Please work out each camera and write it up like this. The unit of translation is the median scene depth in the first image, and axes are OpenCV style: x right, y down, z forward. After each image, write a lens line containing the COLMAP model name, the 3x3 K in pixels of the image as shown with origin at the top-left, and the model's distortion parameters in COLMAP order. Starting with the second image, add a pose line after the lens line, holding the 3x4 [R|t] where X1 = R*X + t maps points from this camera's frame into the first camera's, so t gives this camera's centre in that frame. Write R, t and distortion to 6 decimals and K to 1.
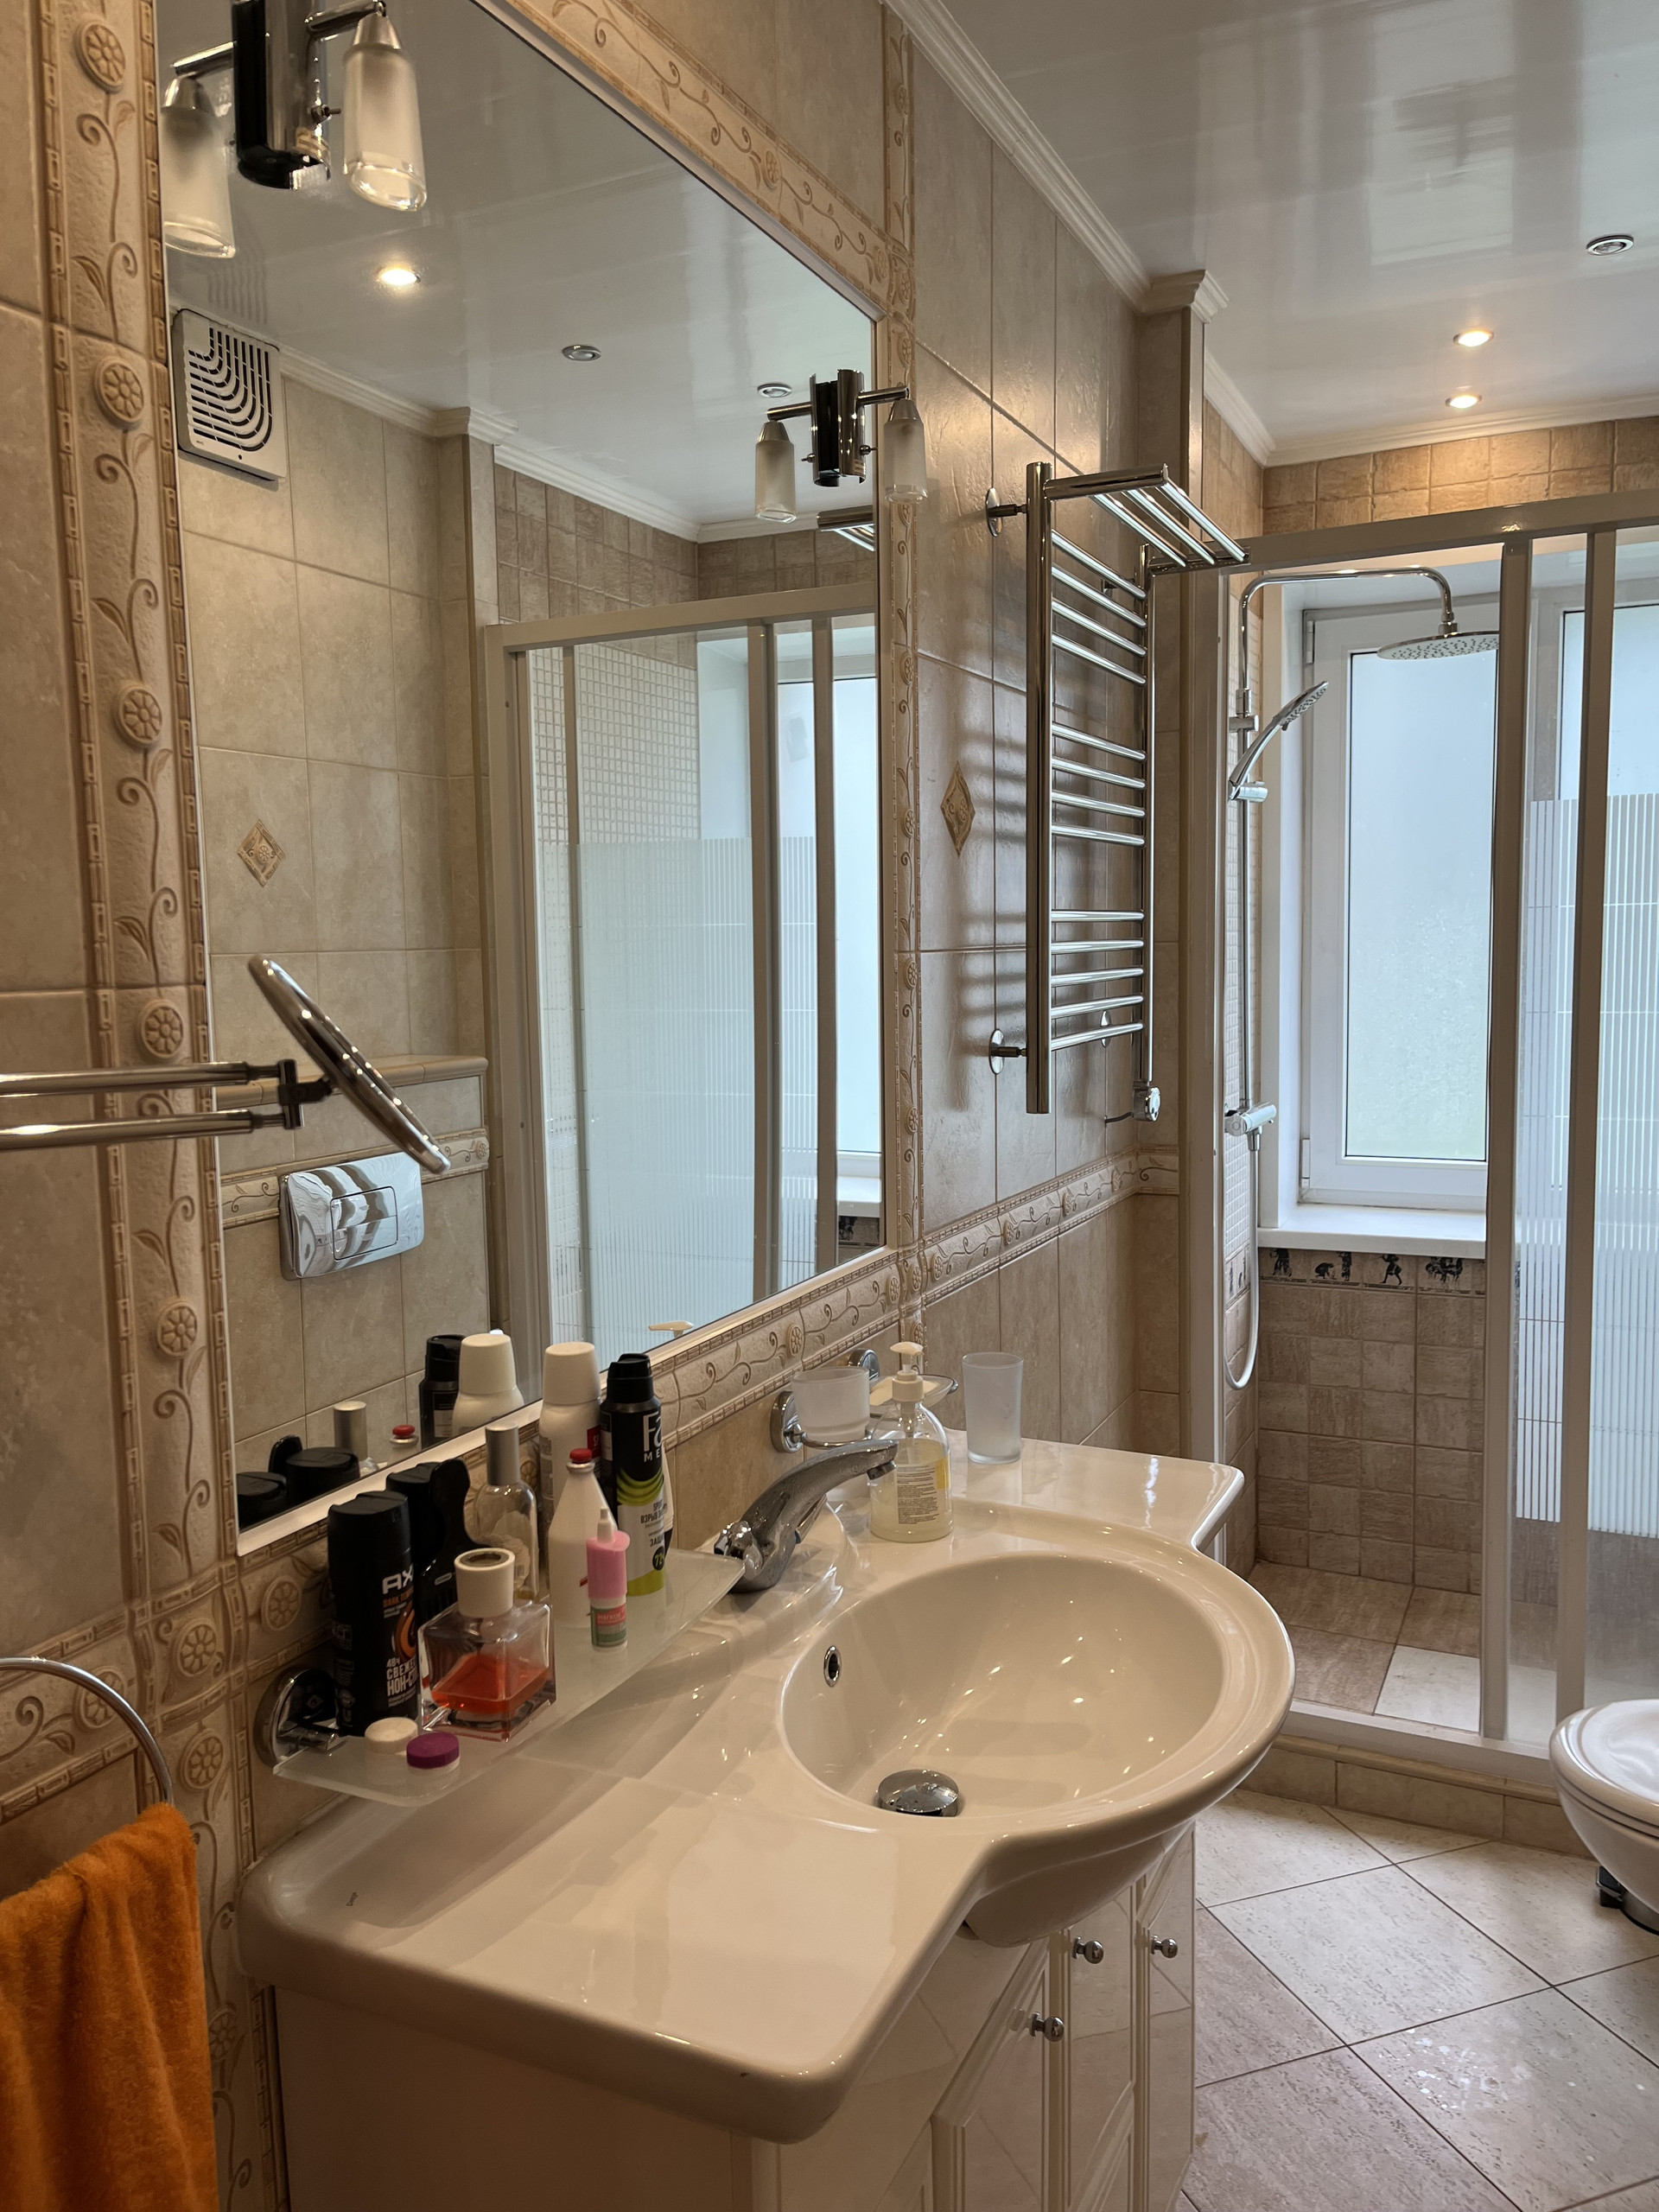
lens RADIAL K [[1660.6, 0, 823.9], [0, 1660.6, 1113.9], [0, 0, 1]] dist [0.086427, -0.128452]
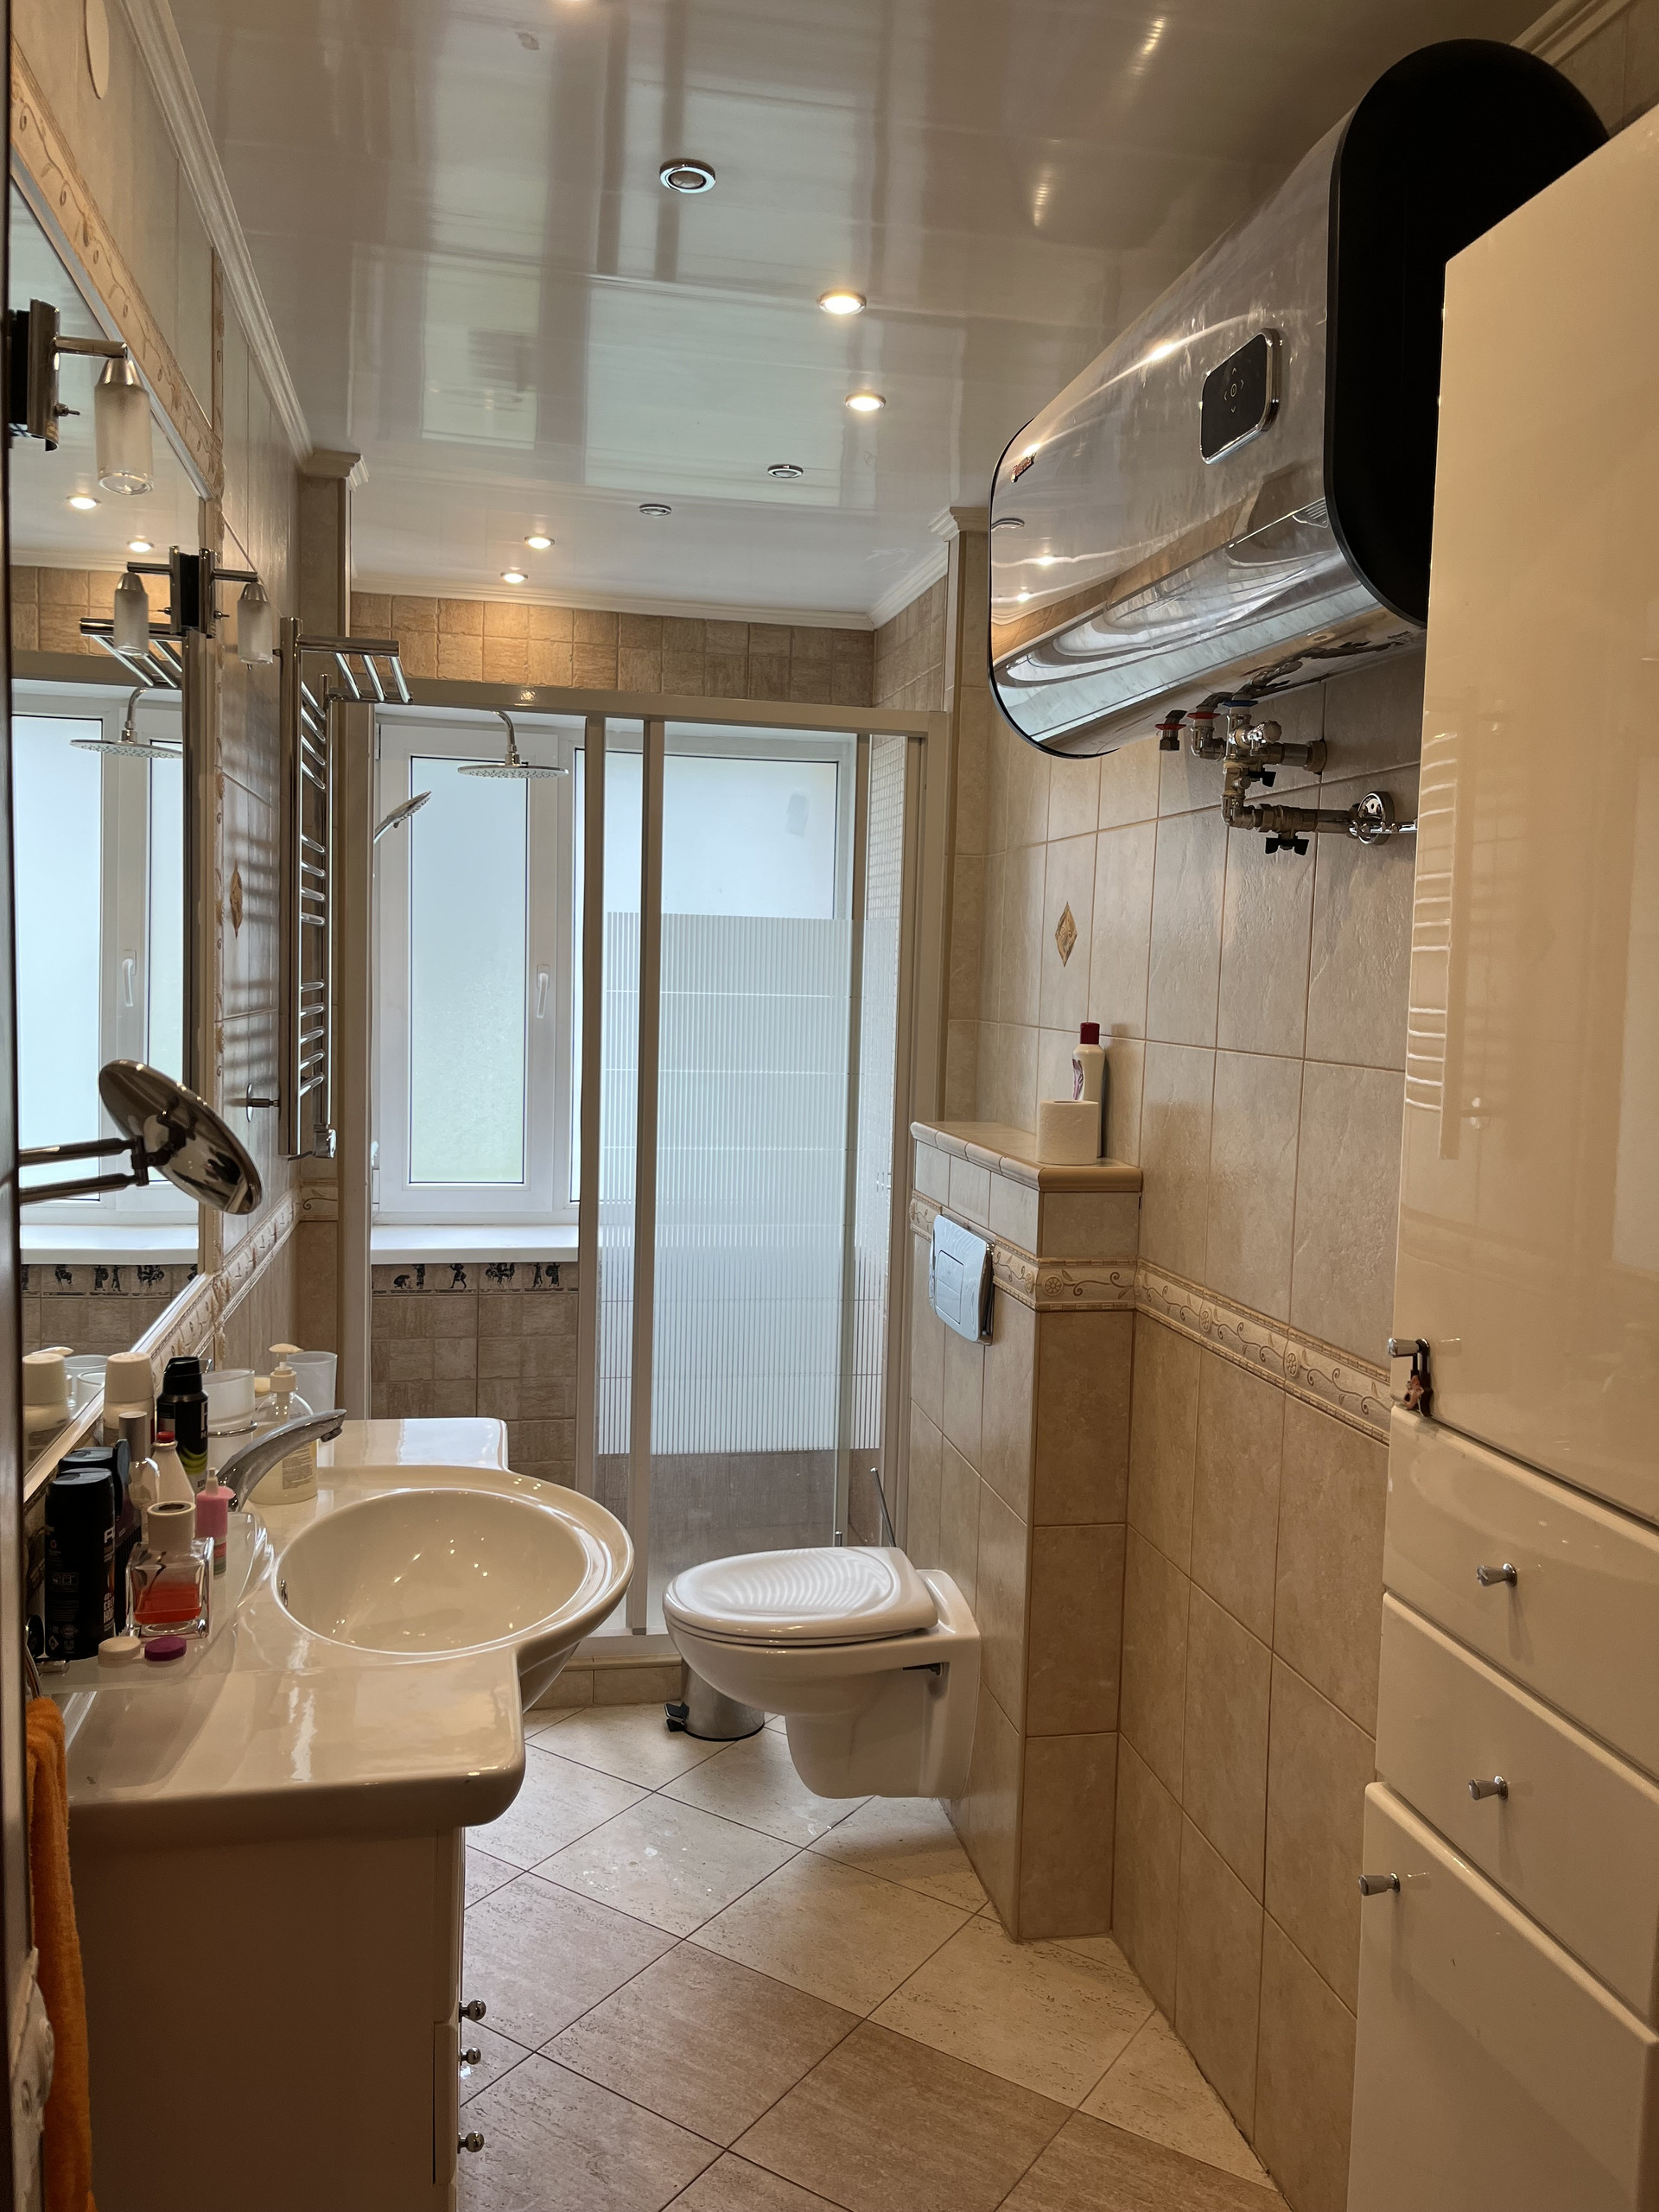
lens RADIAL K [[1685.4, 0, 826.7], [0, 1685.4, 1094.5], [0, 0, 1]] dist [0.035479, -0.000077]
pose [[0.792327, -0.000353, 0.610097, -0.256099], [0.016582, 0.999643, -0.020957, -0.009748], [-0.609872, 0.026721, 0.792049, -0.160808]]
